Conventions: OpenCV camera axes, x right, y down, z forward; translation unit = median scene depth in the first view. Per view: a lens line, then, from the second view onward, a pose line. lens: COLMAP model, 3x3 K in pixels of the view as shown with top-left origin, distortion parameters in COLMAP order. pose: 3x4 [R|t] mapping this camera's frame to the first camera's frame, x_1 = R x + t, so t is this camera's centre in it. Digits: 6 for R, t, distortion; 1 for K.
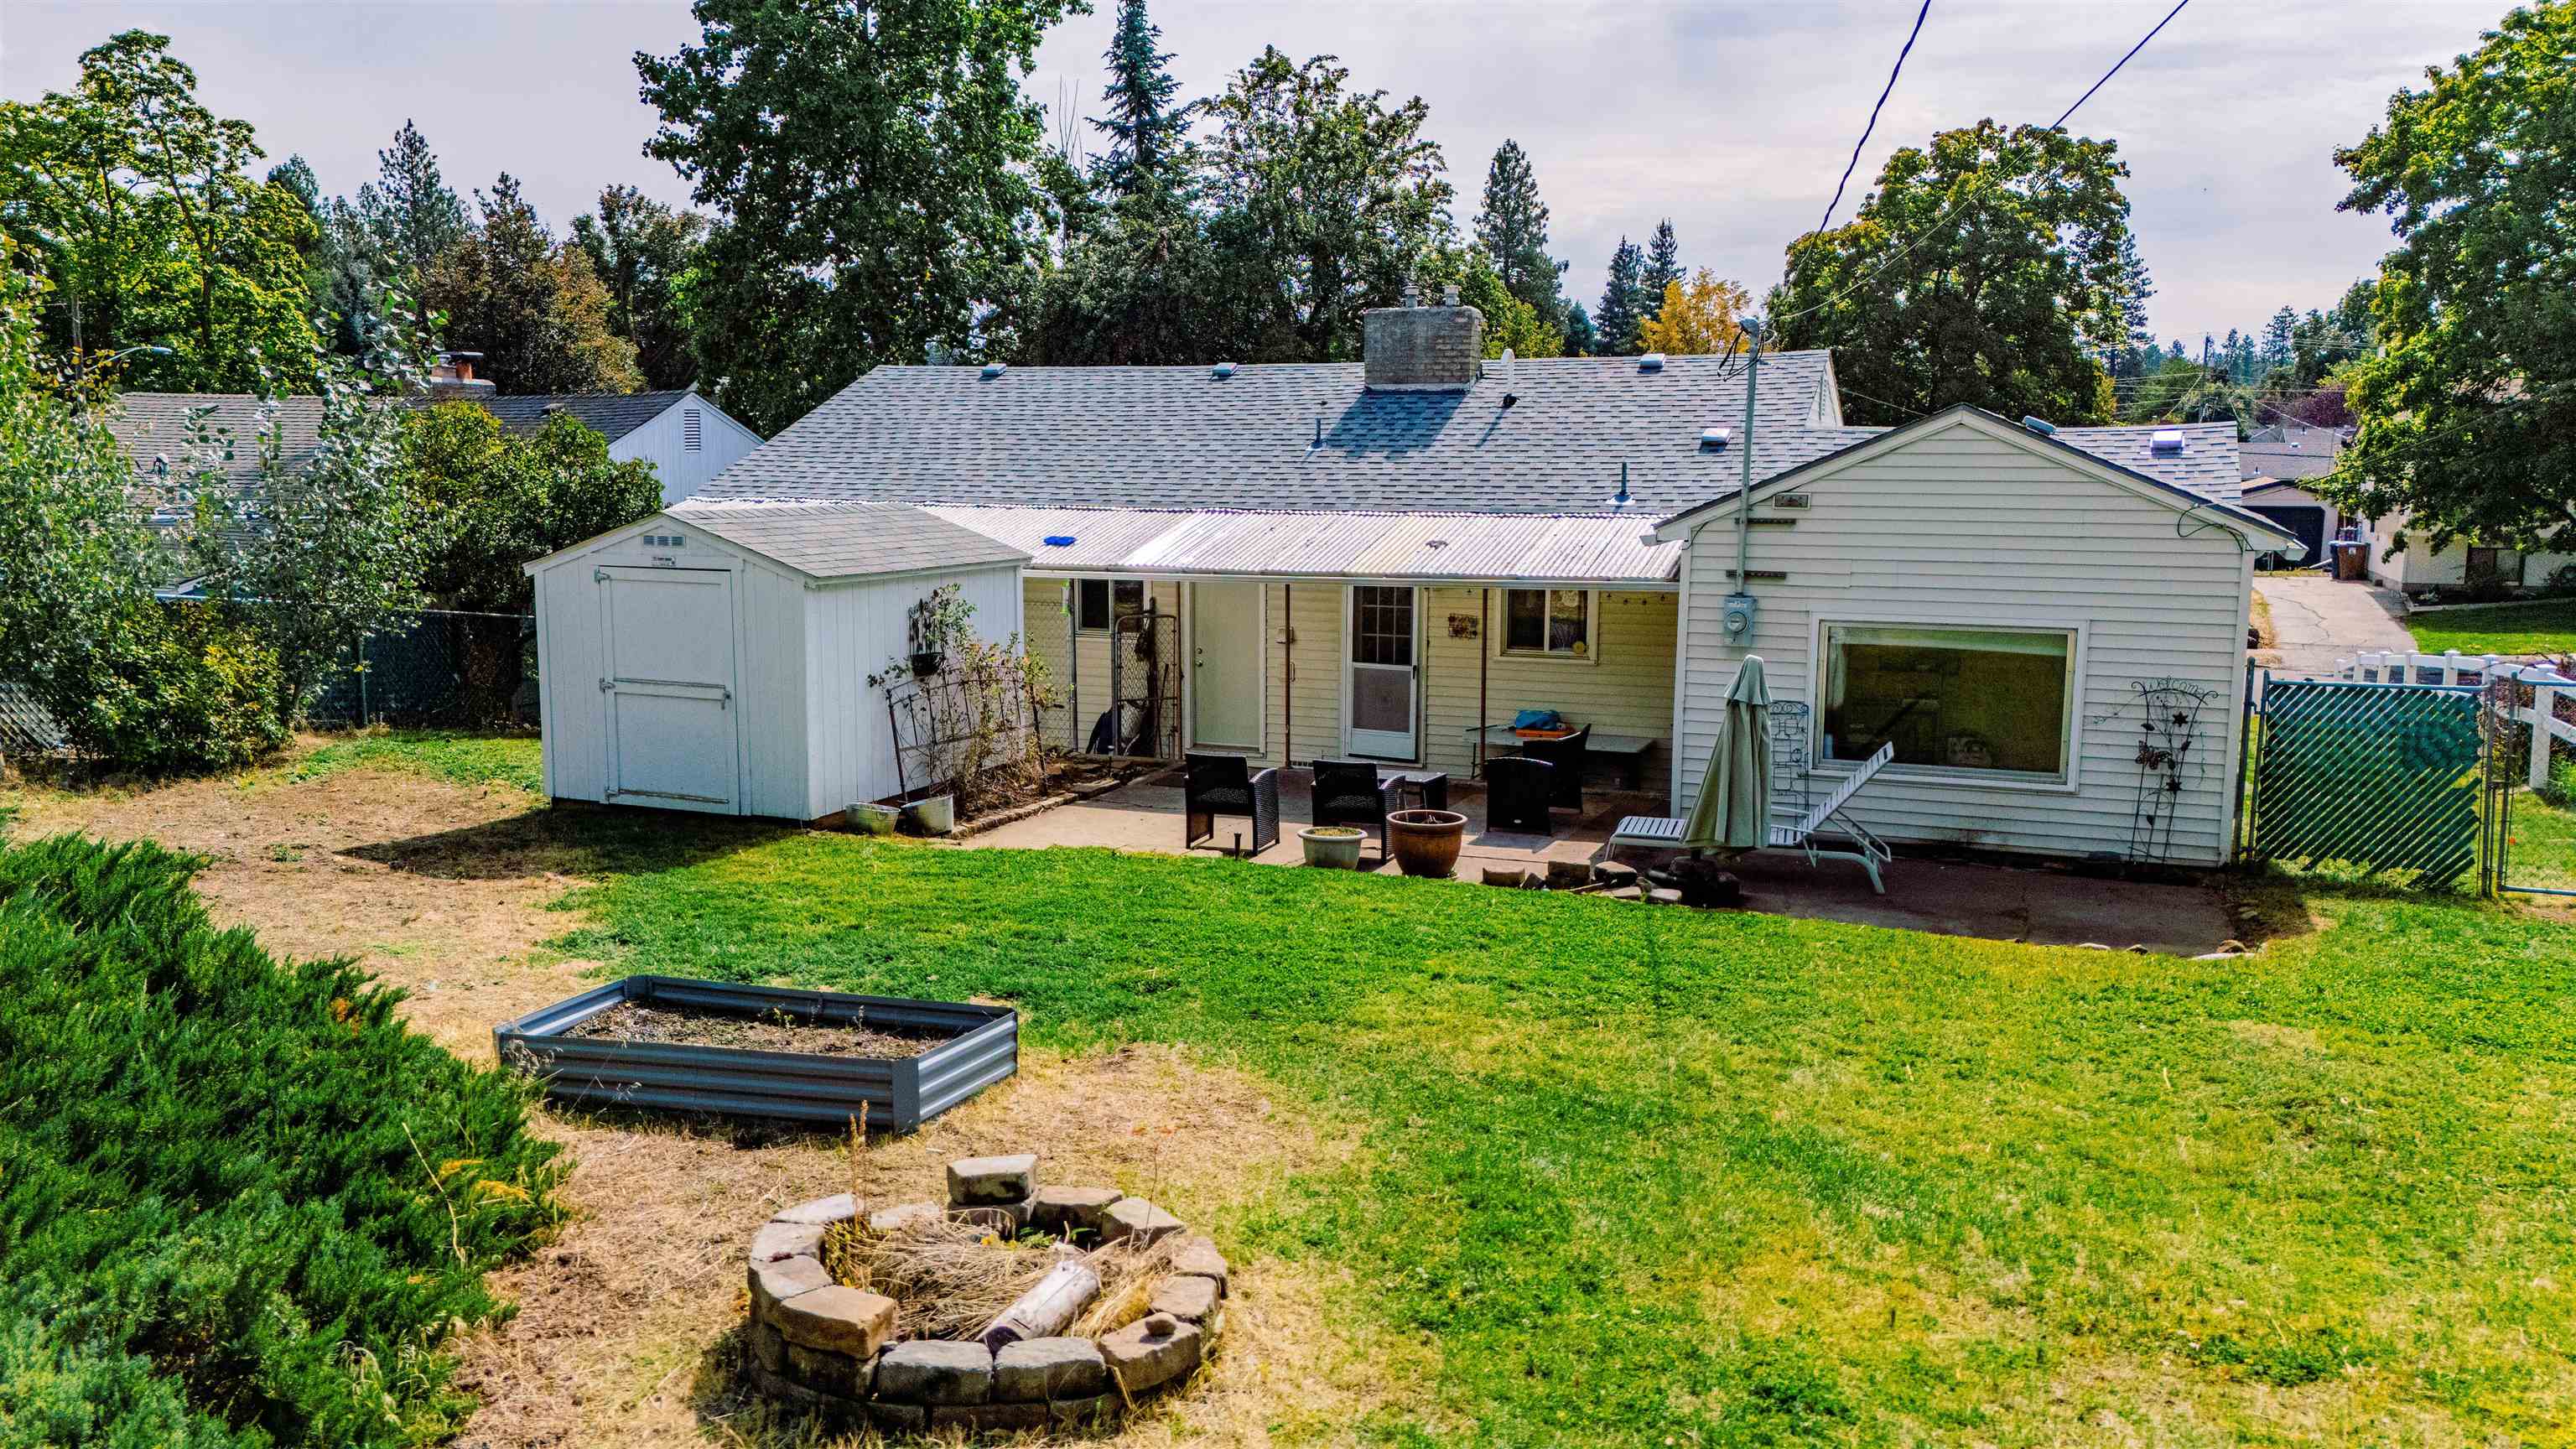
lens RADIAL K [[1892.9, 0, 1287.4], [0, 1892.9, 720.6], [0, 0, 1]] dist [0.083831, -0.088441]
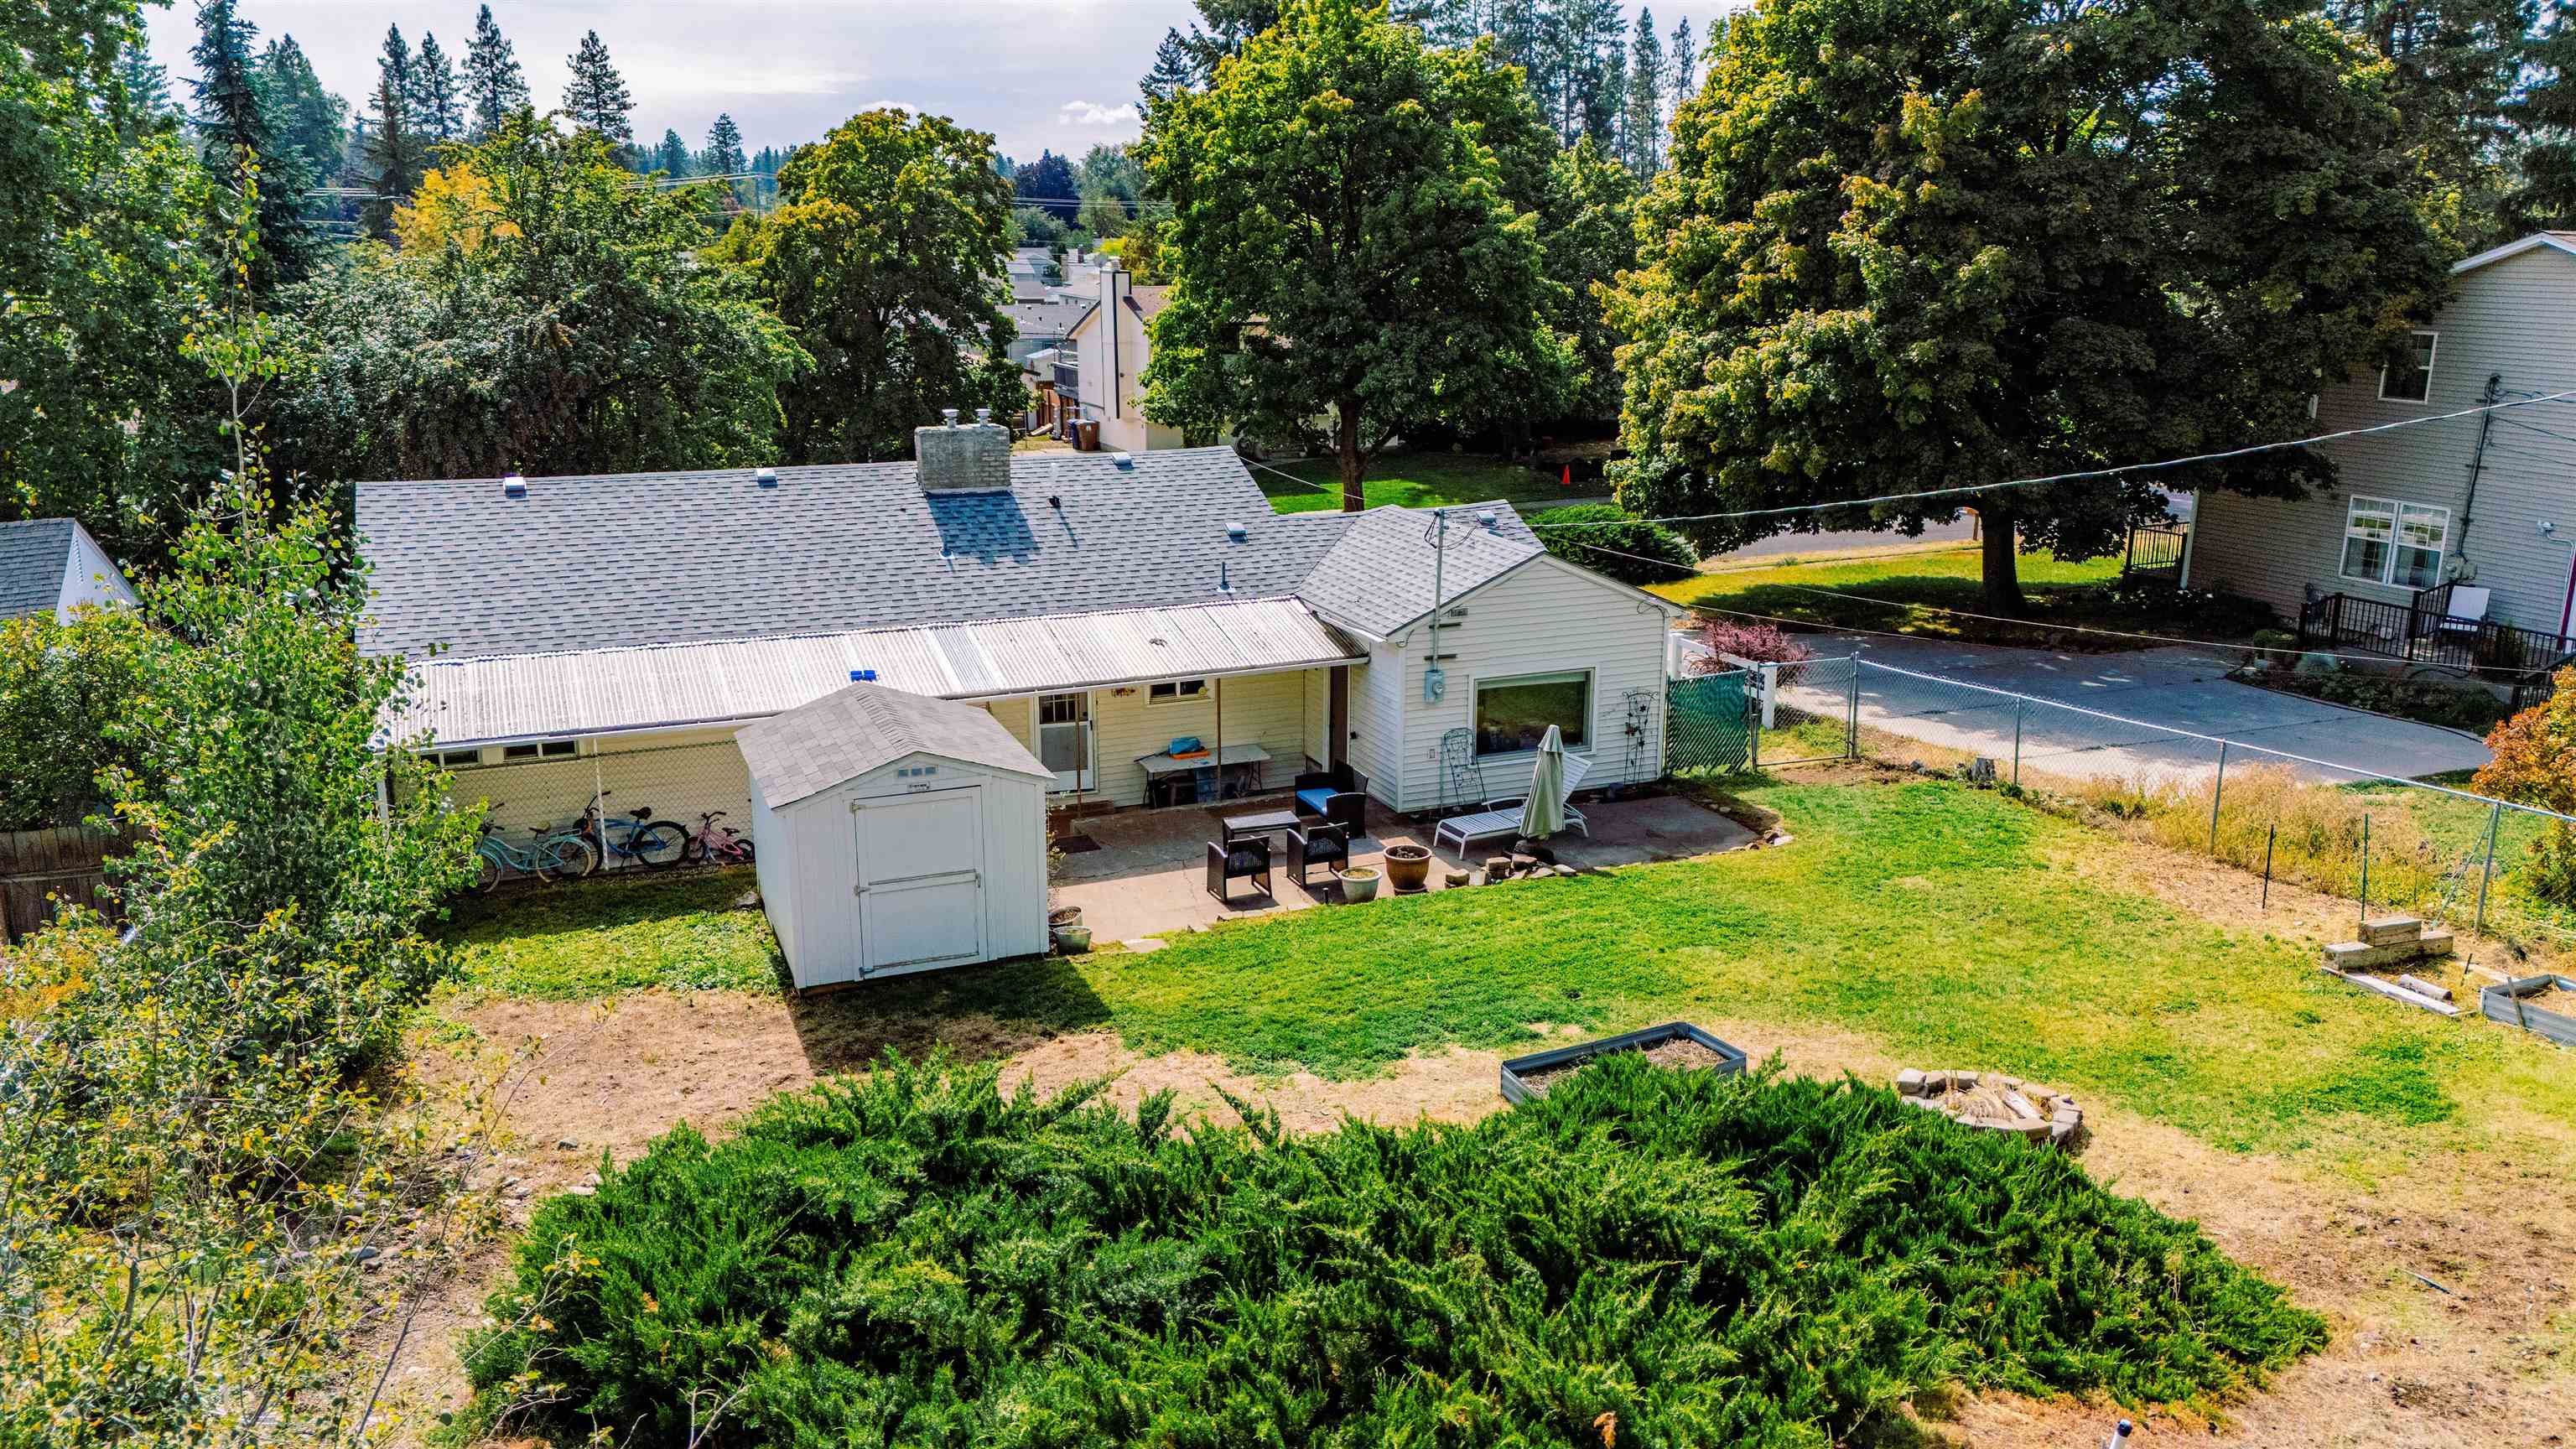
lens RADIAL K [[1892.9, 0, 1287.4], [0, 1892.9, 720.6], [0, 0, 1]] dist [0.083831, -0.088441]
pose [[0.716280, -0.179747, 0.674265, -0.710382], [0.104183, 0.982972, 0.151369, -0.209301], [-0.689992, -0.038176, 0.722810, -0.071963]]
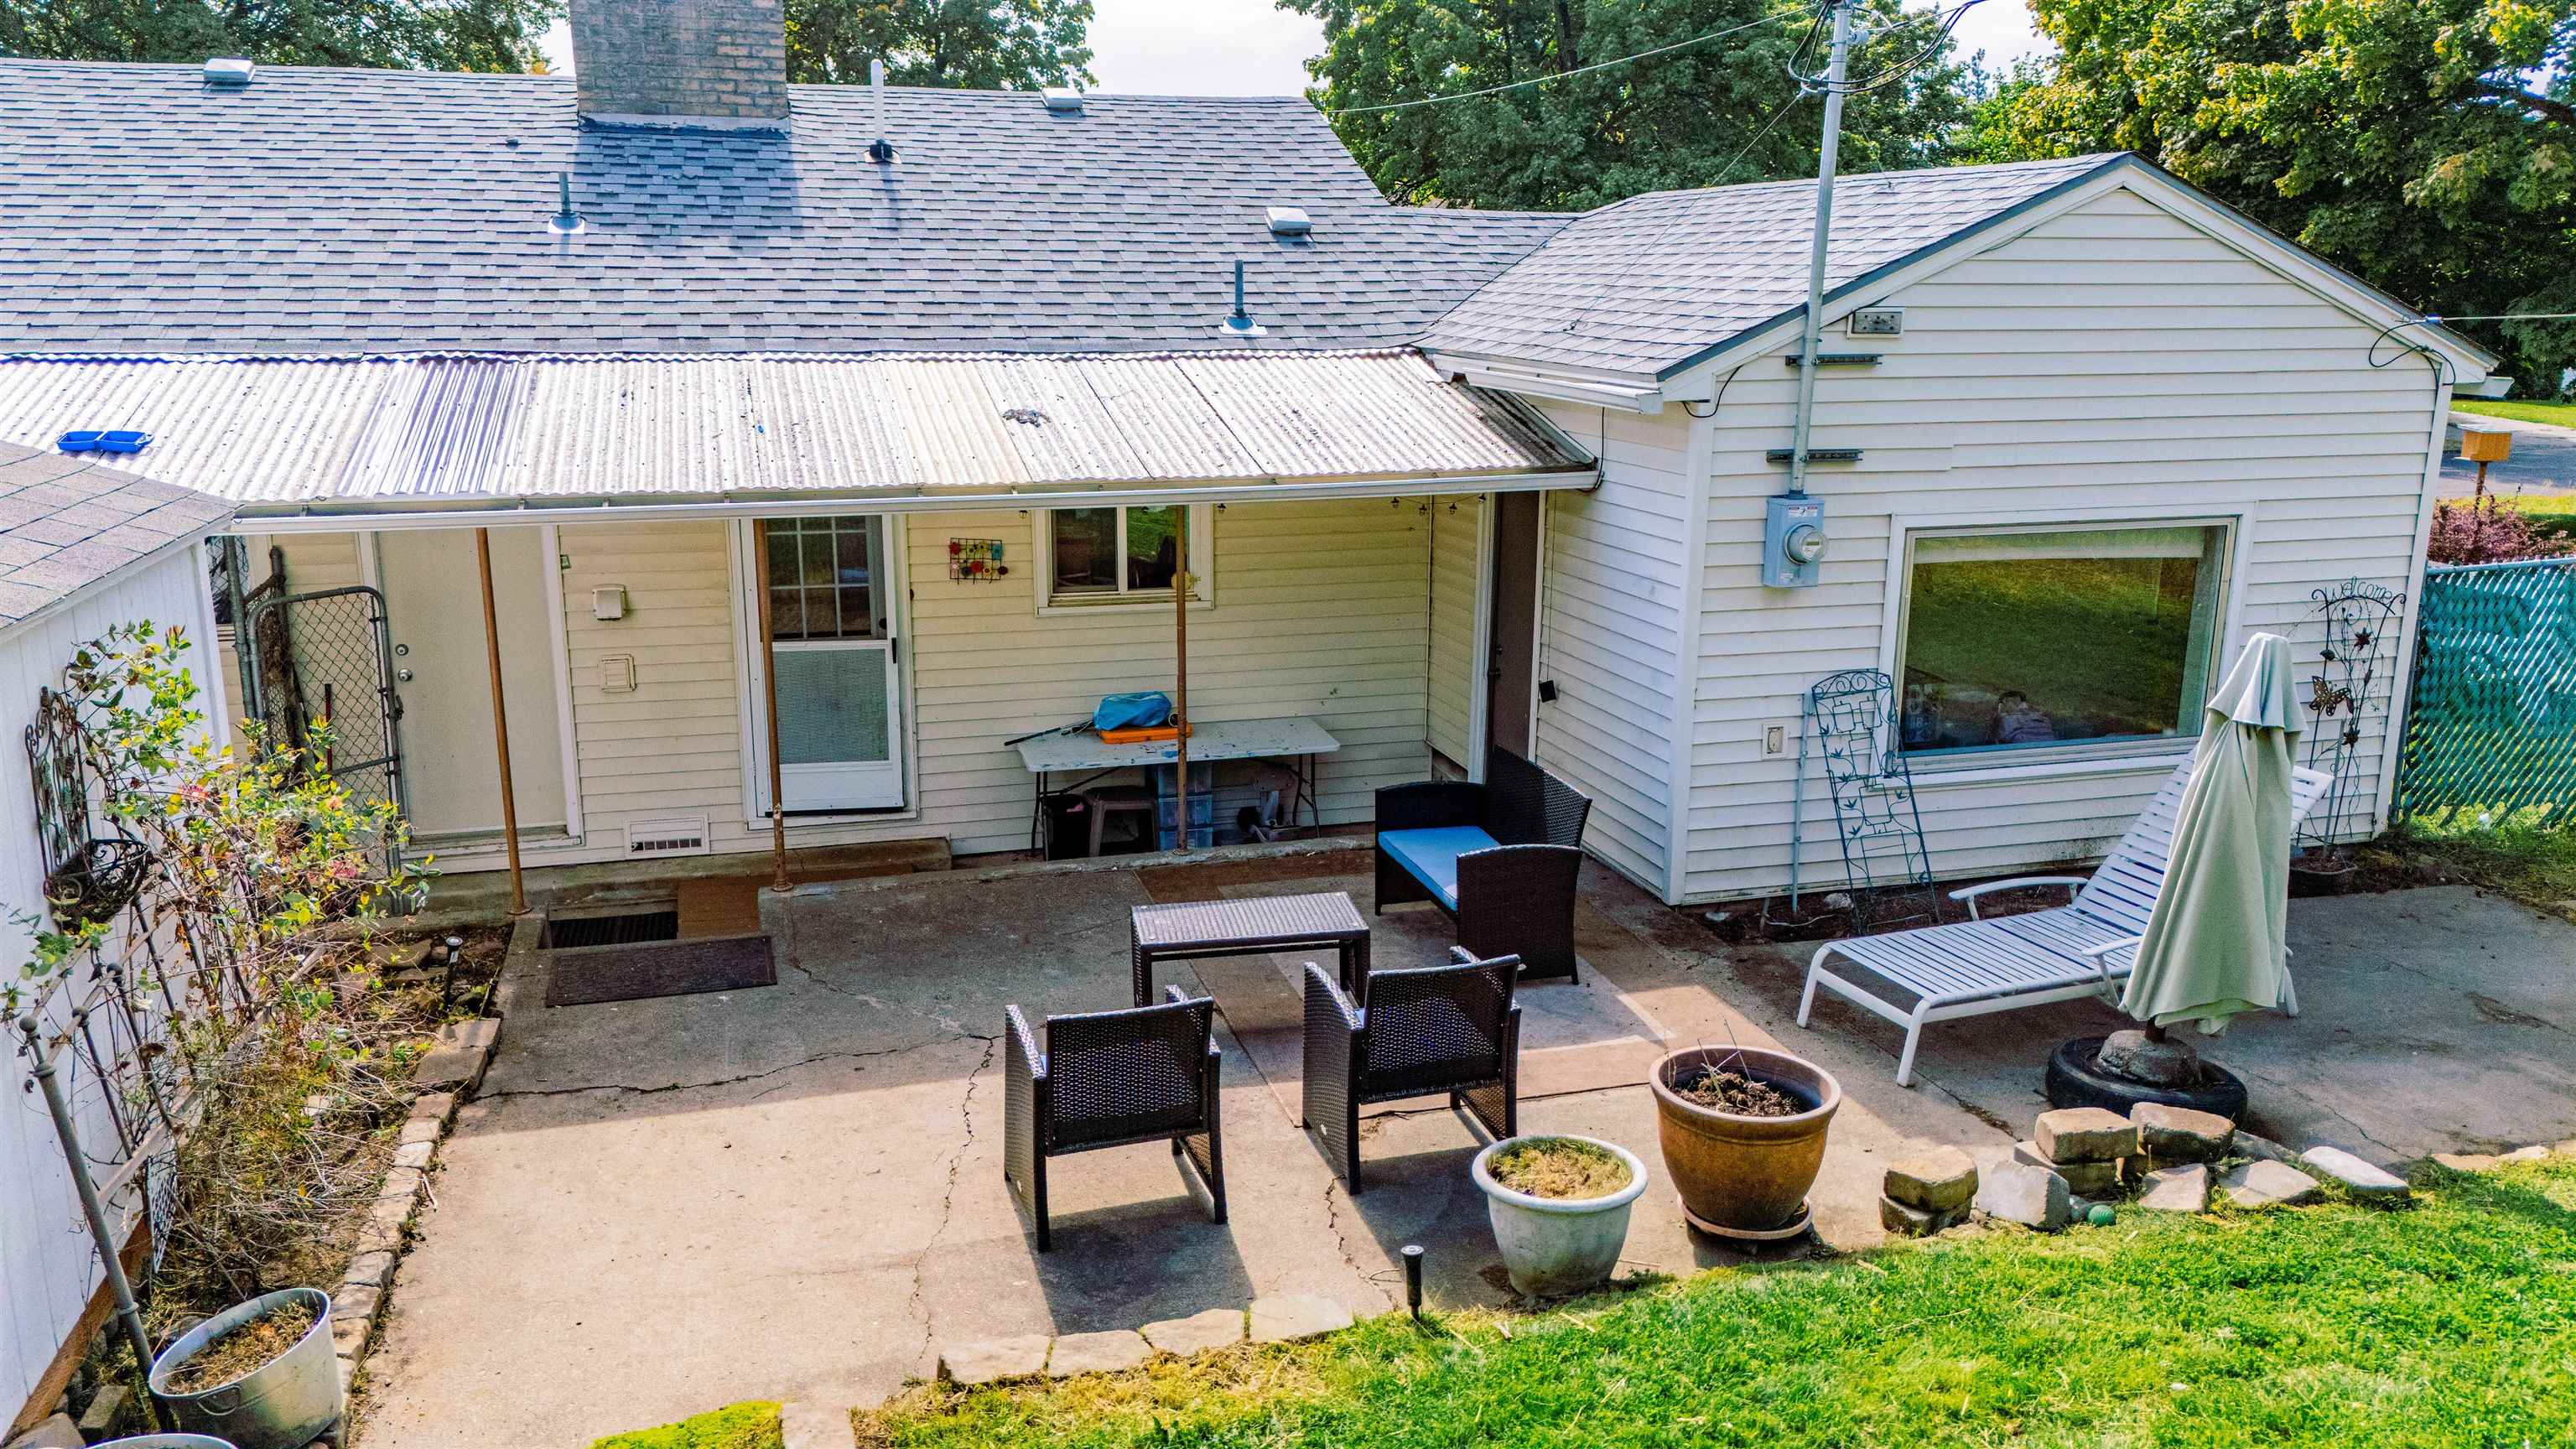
lens RADIAL K [[1892.9, 0, 1287.4], [0, 1892.9, 720.6], [0, 0, 1]] dist [0.083831, -0.088441]
pose [[0.786360, -0.143688, 0.600826, -0.168132], [0.086655, 0.988614, 0.123014, -0.060403], [-0.611661, -0.044669, 0.789858, 0.473333]]
